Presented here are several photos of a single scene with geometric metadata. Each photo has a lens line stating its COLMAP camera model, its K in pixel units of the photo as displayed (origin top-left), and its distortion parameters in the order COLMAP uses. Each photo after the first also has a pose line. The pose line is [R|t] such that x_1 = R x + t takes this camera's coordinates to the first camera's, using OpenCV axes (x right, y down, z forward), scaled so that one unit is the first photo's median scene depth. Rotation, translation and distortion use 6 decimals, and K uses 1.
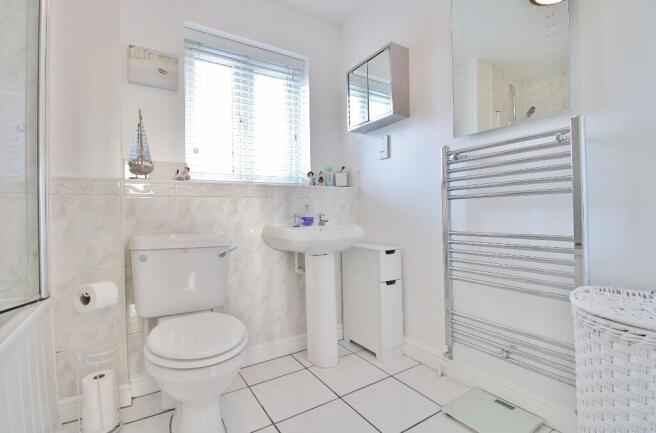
lens RADIAL K [[310.5, 0, 324.0], [0, 310.5, 213.7], [0, 0, 1]] dist [0.001394, -0.012887]
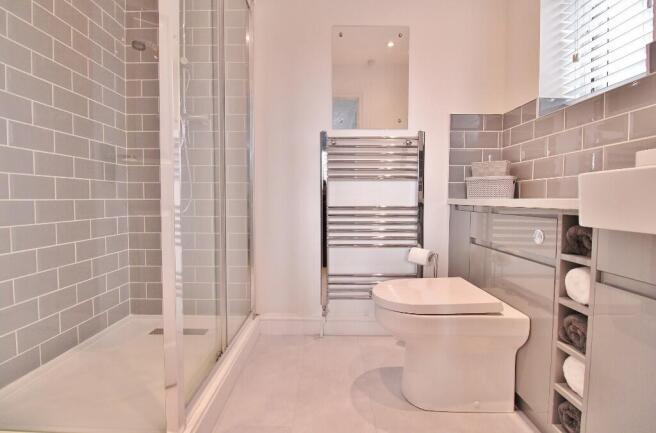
lens RADIAL K [[310.5, 0, 324.0], [0, 310.5, 213.7], [0, 0, 1]] dist [0.001394, -0.012887]
pose [[0.541698, -0.023860, 0.840235, -0.787174], [-0.014430, 0.999186, 0.037677, 0.054819], [-0.840450, -0.032534, 0.540912, 0.522300]]
